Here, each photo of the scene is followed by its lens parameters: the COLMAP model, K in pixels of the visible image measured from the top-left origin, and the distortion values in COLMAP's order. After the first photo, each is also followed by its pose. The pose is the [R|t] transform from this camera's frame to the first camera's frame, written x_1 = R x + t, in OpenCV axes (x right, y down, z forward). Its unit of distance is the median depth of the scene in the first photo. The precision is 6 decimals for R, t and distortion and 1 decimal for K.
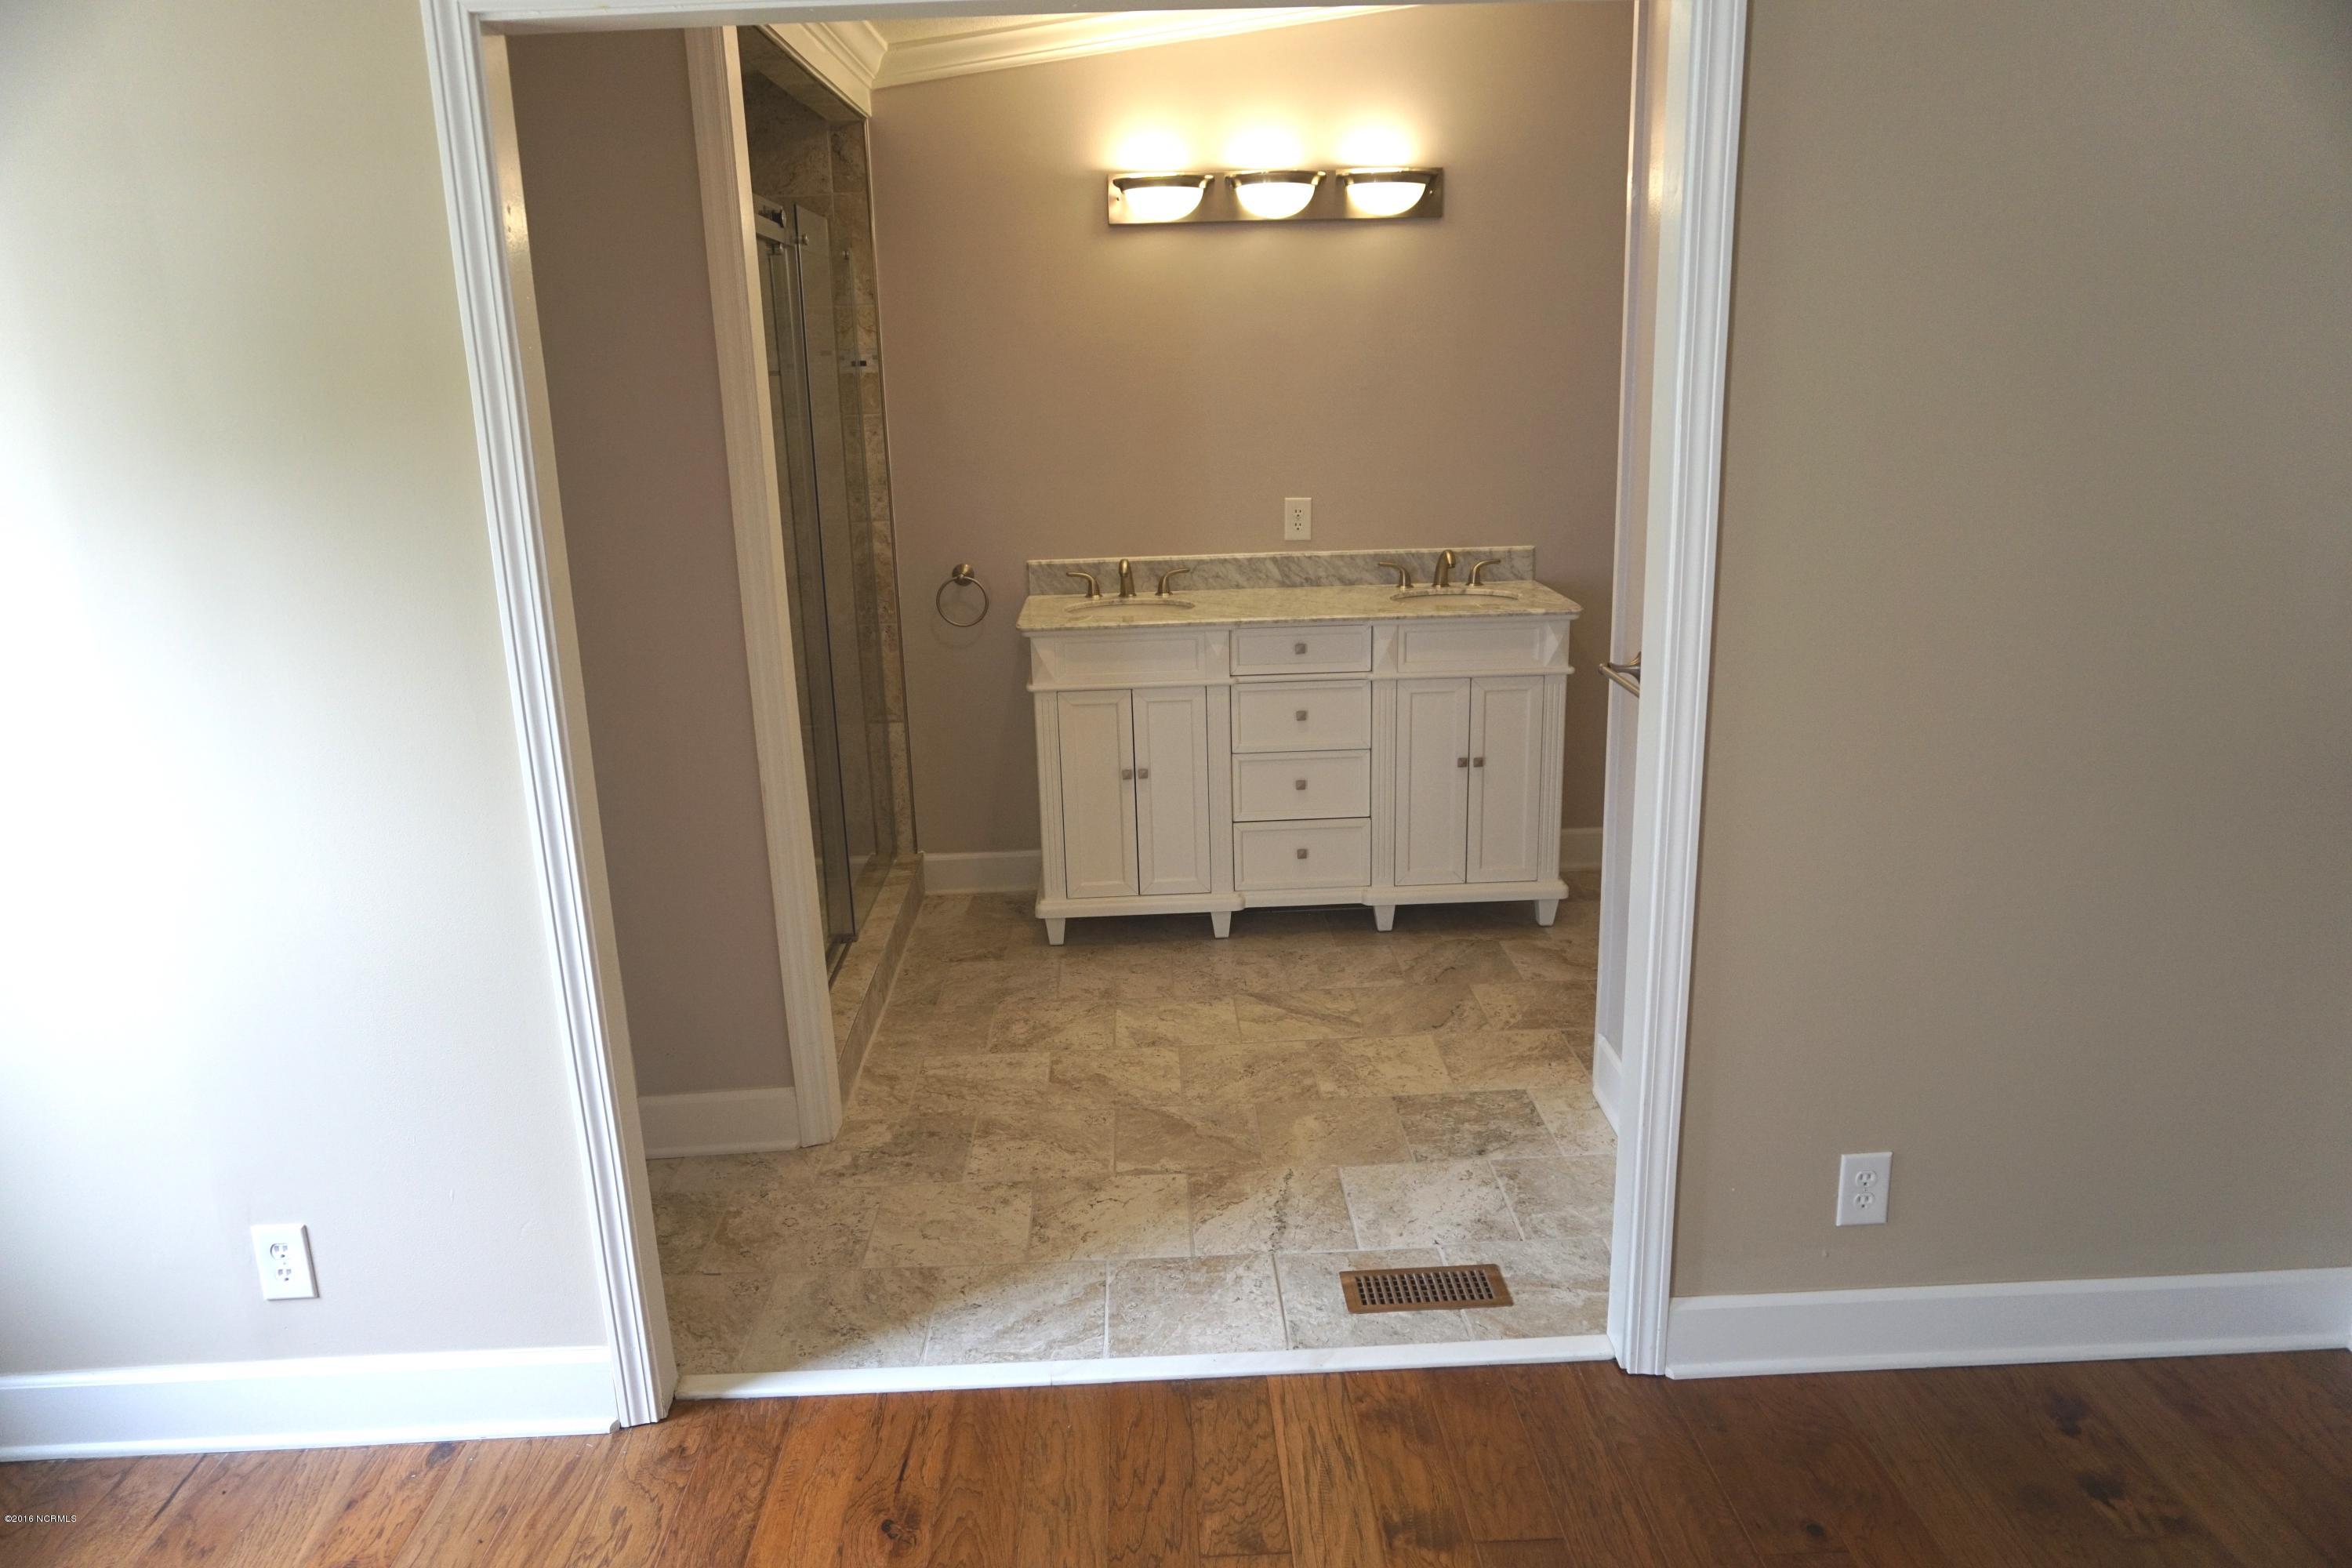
lens RADIAL K [[1572.2, 0, 1179.7], [0, 1572.2, 784.9], [0, 0, 1]] dist [-0.058100, 0.042928]
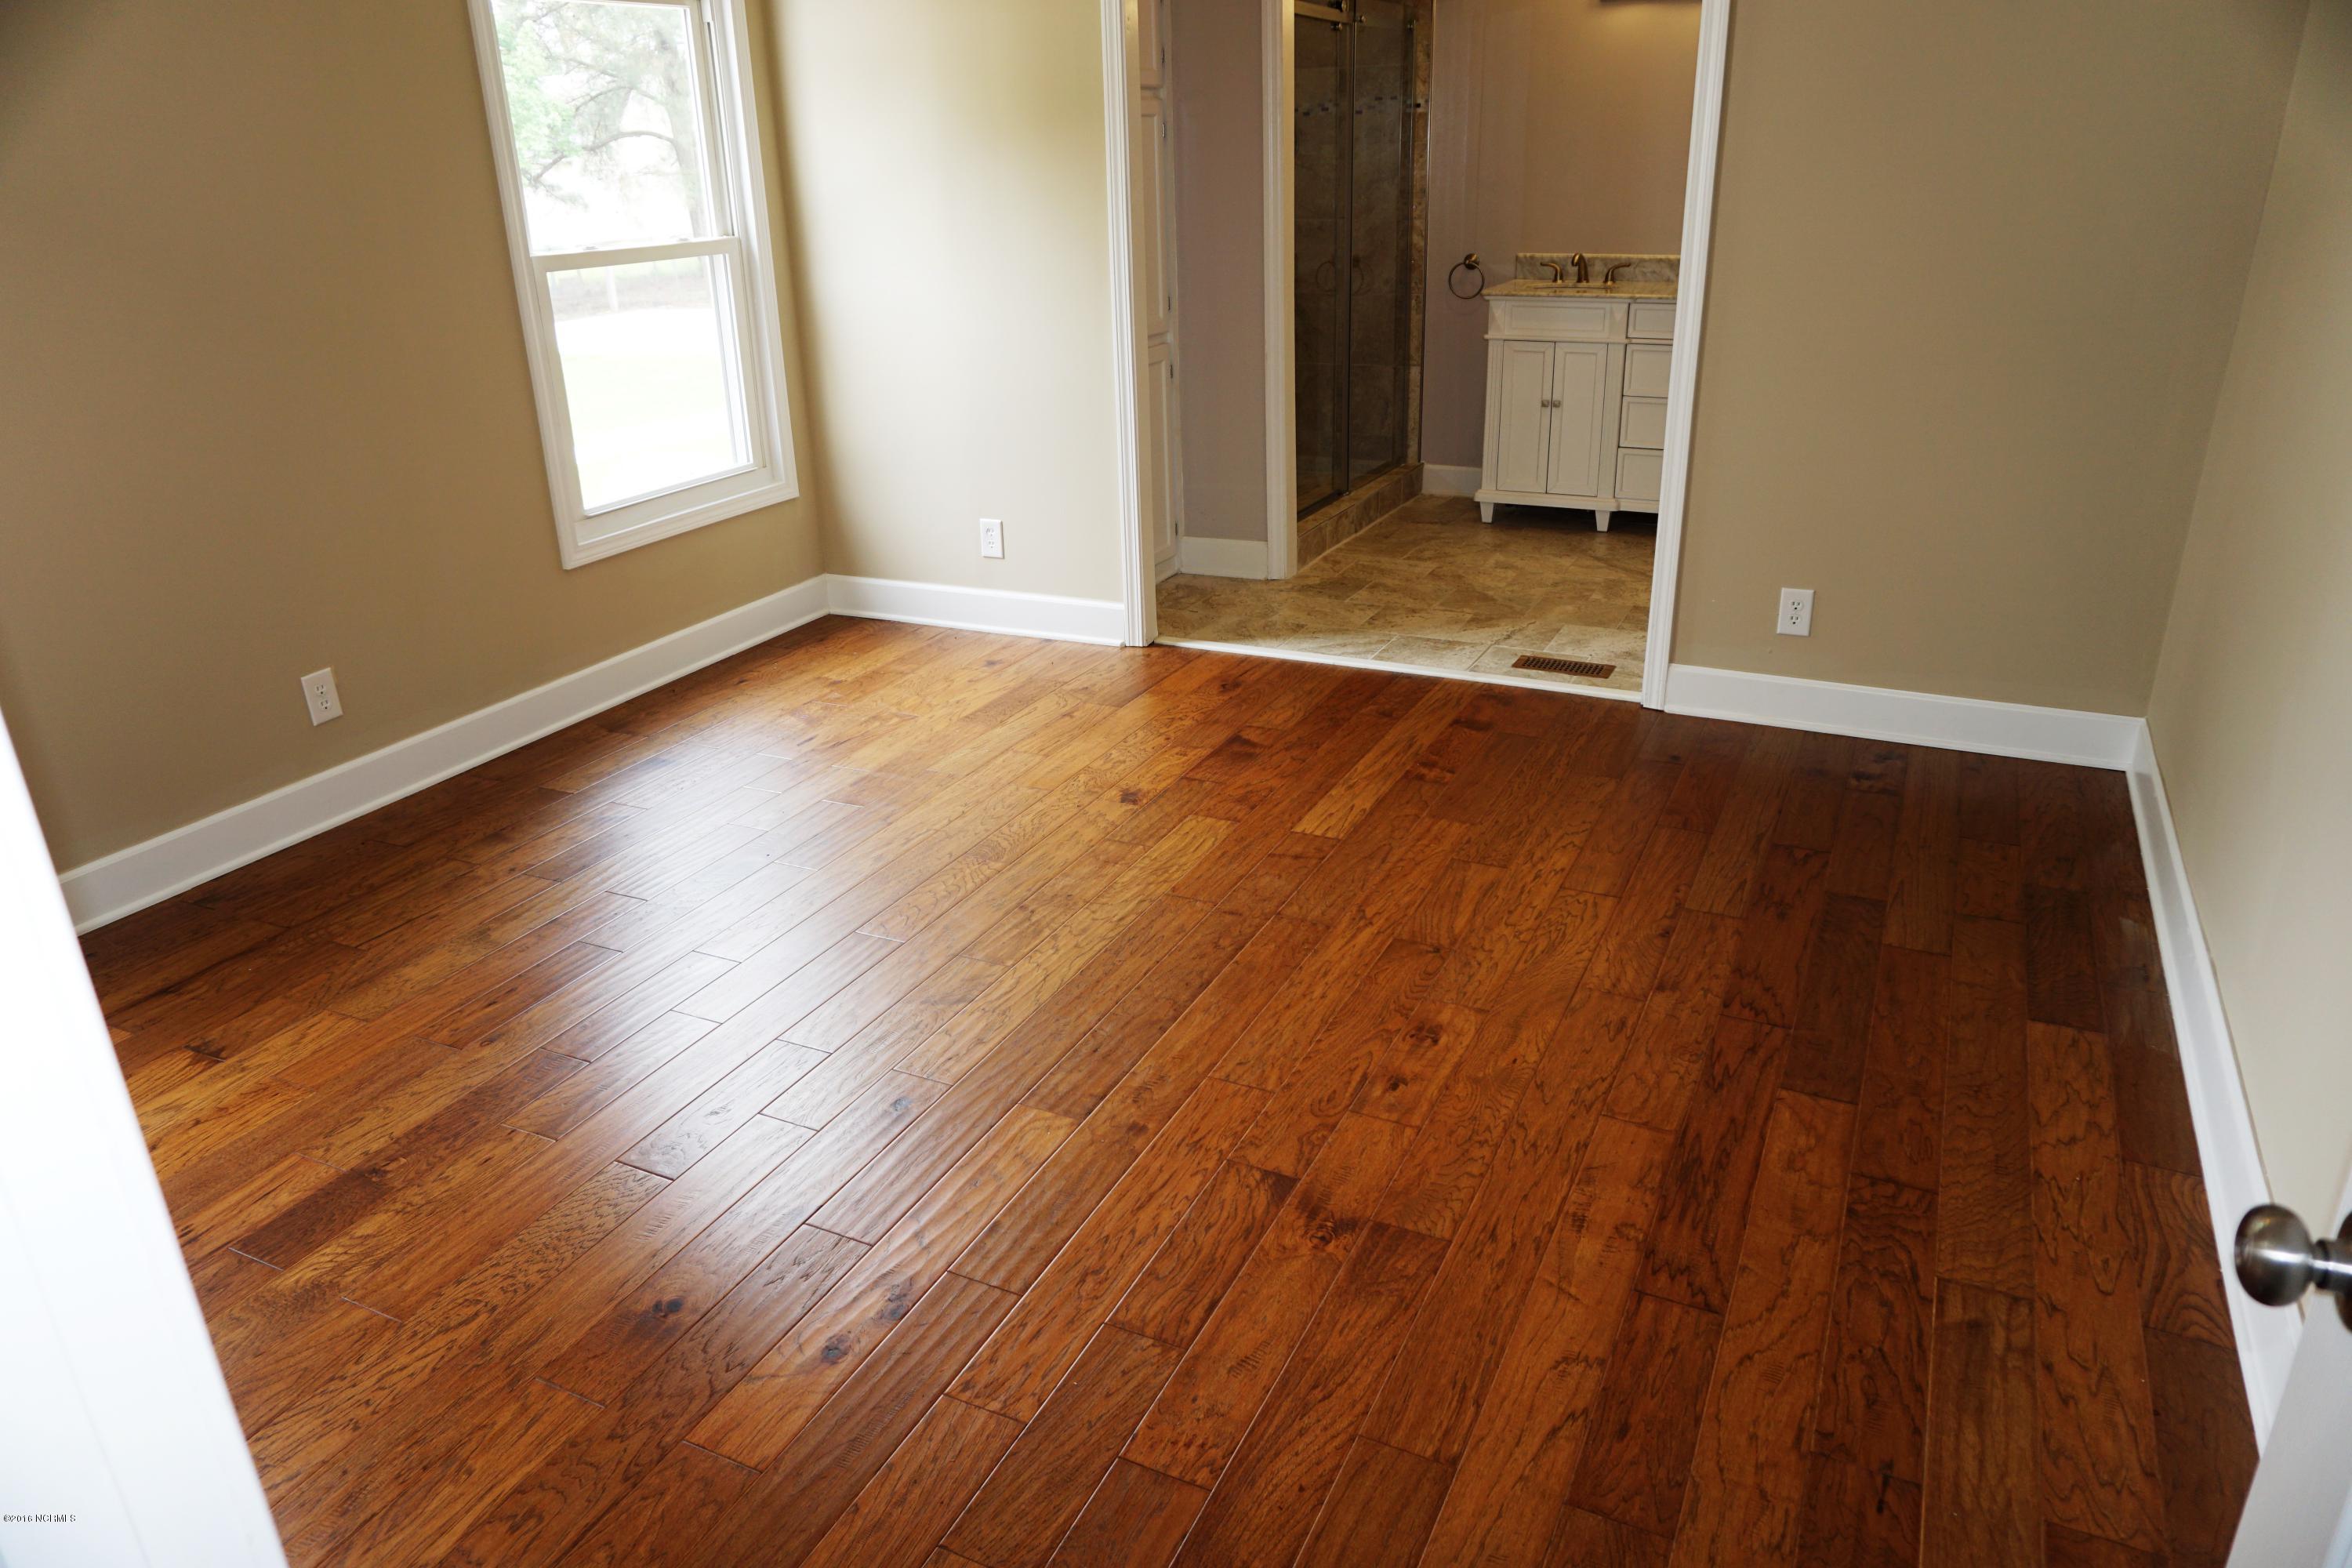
lens RADIAL K [[1573.8, 0, 1173.0], [0, 1573.8, 779.6], [0, 0, 1]] dist [-0.055452, 0.044259]
pose [[0.883733, 0.181382, -0.431413, 0.347948], [-0.122523, 0.979357, 0.160775, 0.143073], [0.451669, -0.089224, 0.887713, -0.457560]]
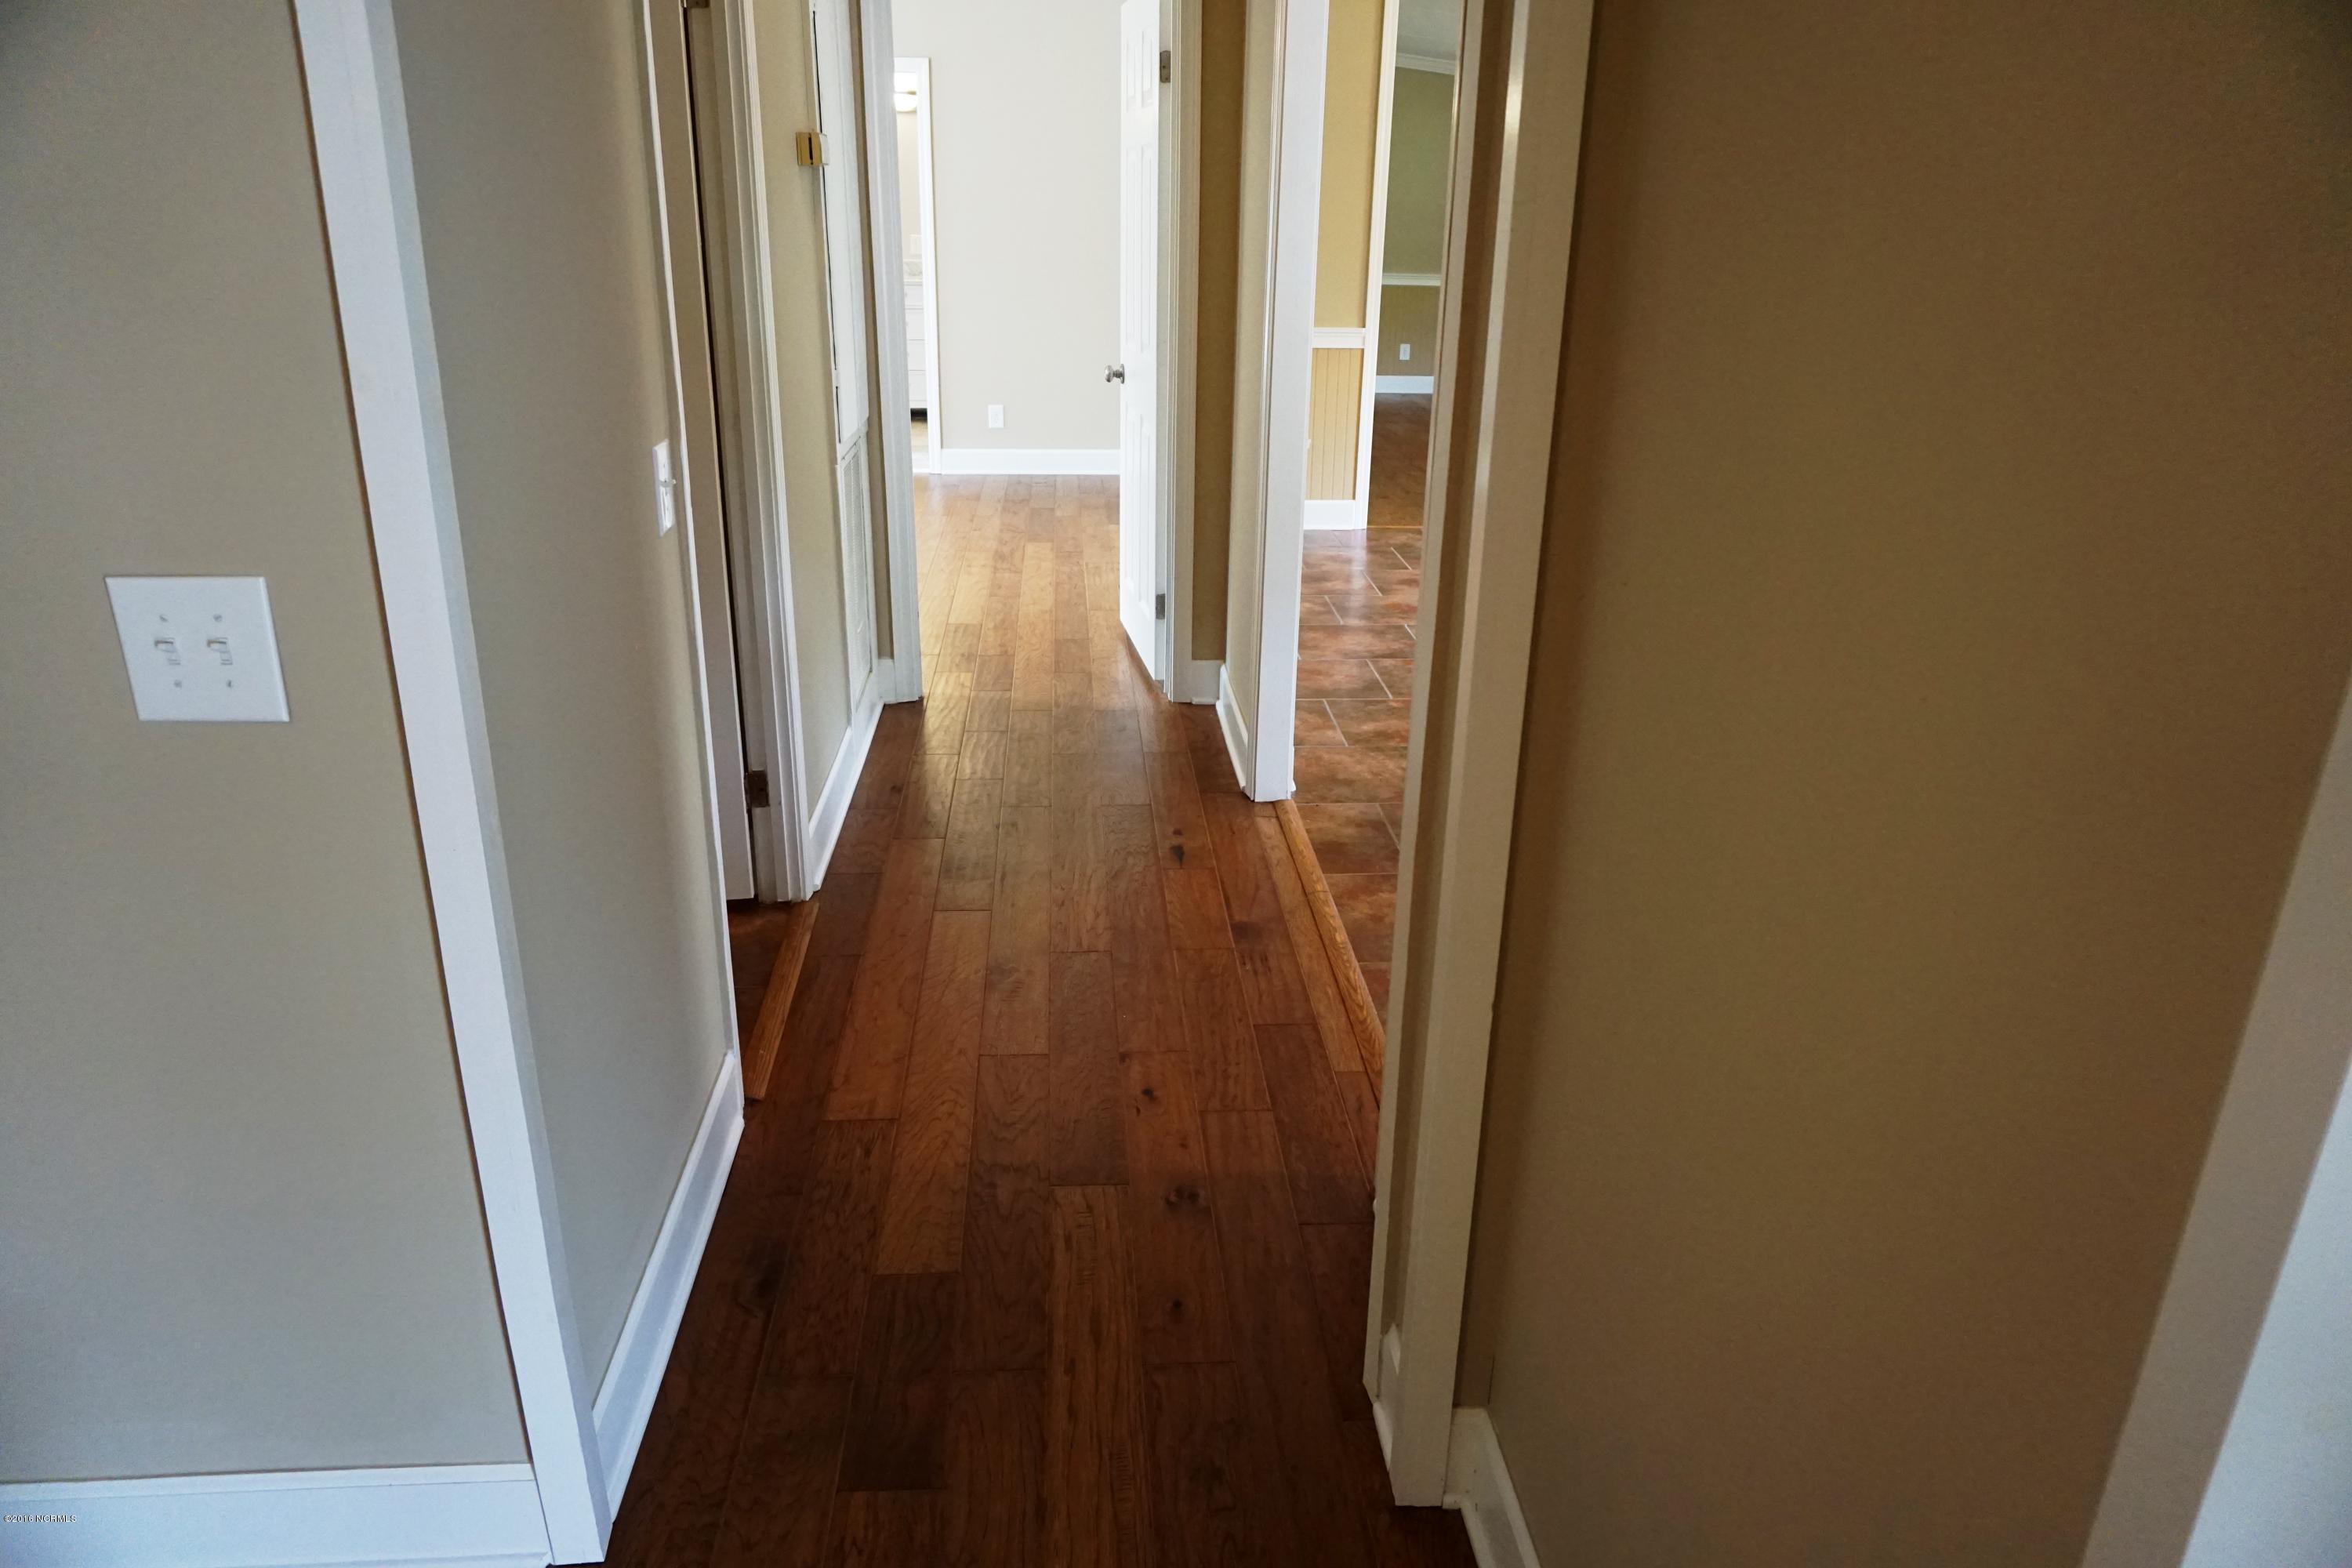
lens RADIAL K [[1573.8, 0, 1173.0], [0, 1573.8, 779.6], [0, 0, 1]] dist [-0.055452, 0.044259]
pose [[0.998545, 0.028569, 0.045725, 0.400907], [-0.032949, 0.994632, 0.098088, 0.407209], [-0.042678, -0.099452, 0.994127, -1.472512]]
